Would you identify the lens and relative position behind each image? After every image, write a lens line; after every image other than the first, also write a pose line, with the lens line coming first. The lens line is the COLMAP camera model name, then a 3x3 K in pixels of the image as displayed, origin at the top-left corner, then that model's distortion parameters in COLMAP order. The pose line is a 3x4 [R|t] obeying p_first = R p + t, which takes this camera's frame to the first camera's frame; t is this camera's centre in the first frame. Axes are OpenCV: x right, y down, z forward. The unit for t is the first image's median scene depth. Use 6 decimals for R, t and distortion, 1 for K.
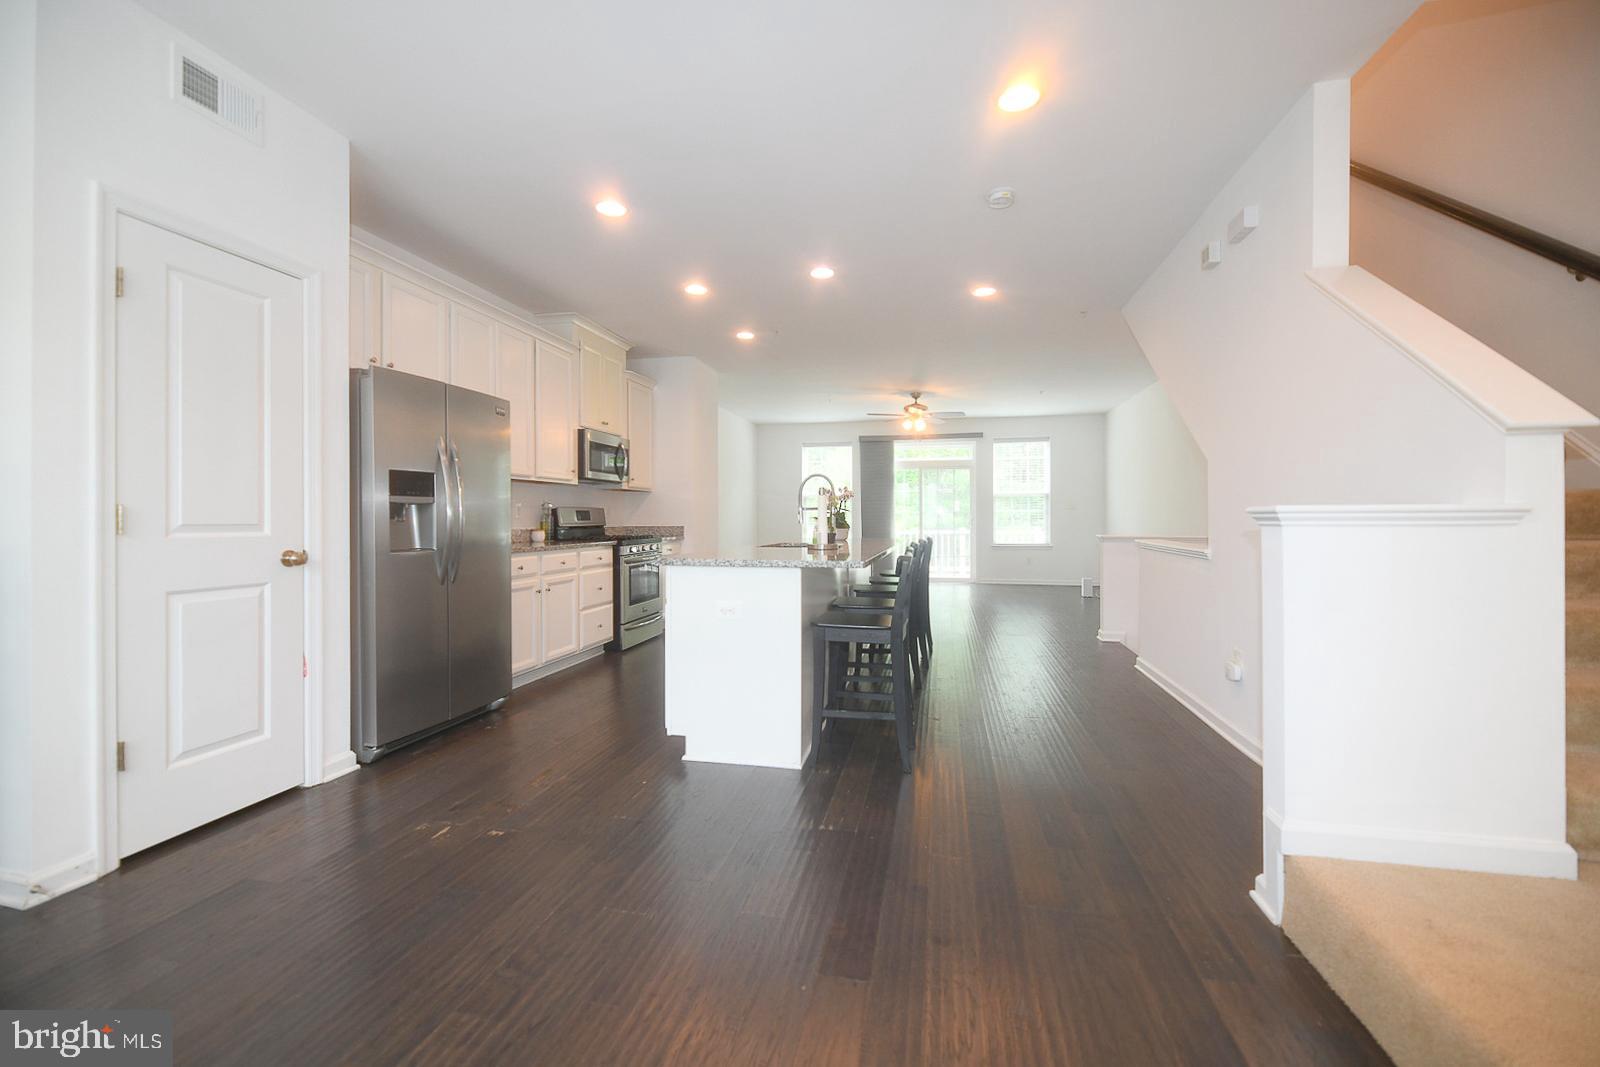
lens RADIAL K [[643.6, 0, 812.8], [0, 643.6, 514.1], [0, 0, 1]] dist [-0.000070, 0.000113]
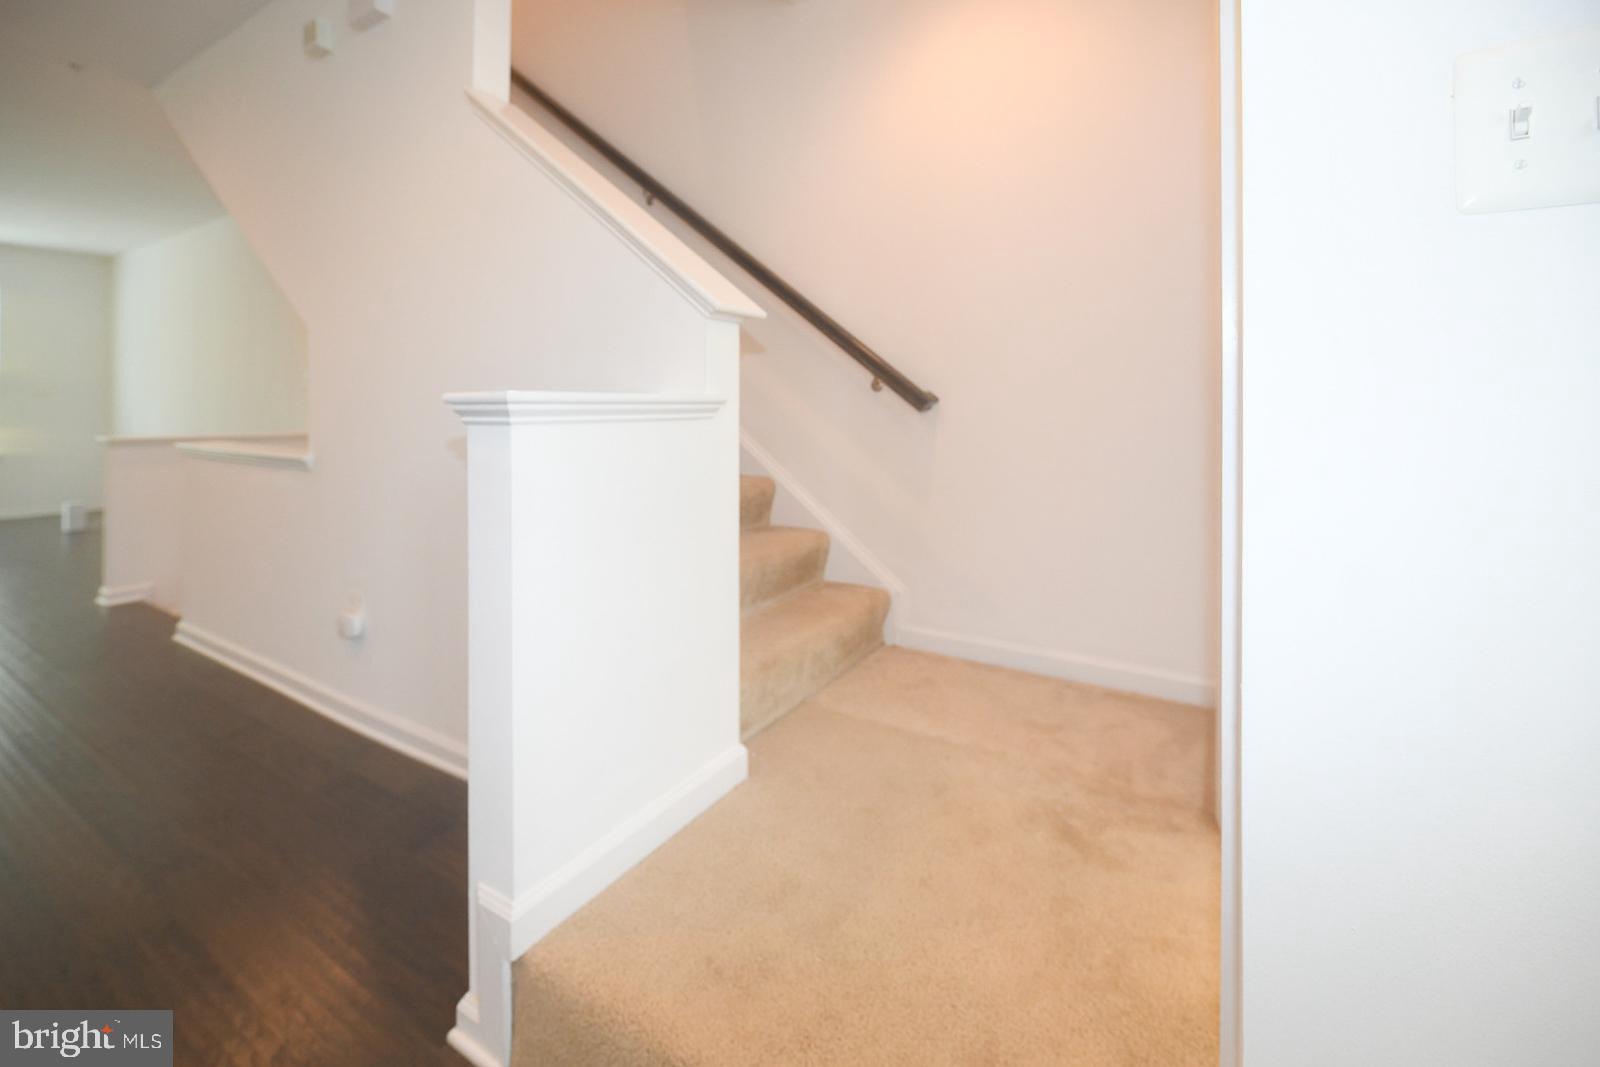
lens RADIAL K [[683.4, 0, 801.2], [0, 683.4, 406.1], [0, 0, 1]] dist [-0.002028, -0.000384]
pose [[0.342724, 0.003411, 0.939430, 0.194860], [-0.003819, 0.999990, -0.002237, 0.001359], [-0.939429, -0.002821, 0.342733, 0.477250]]
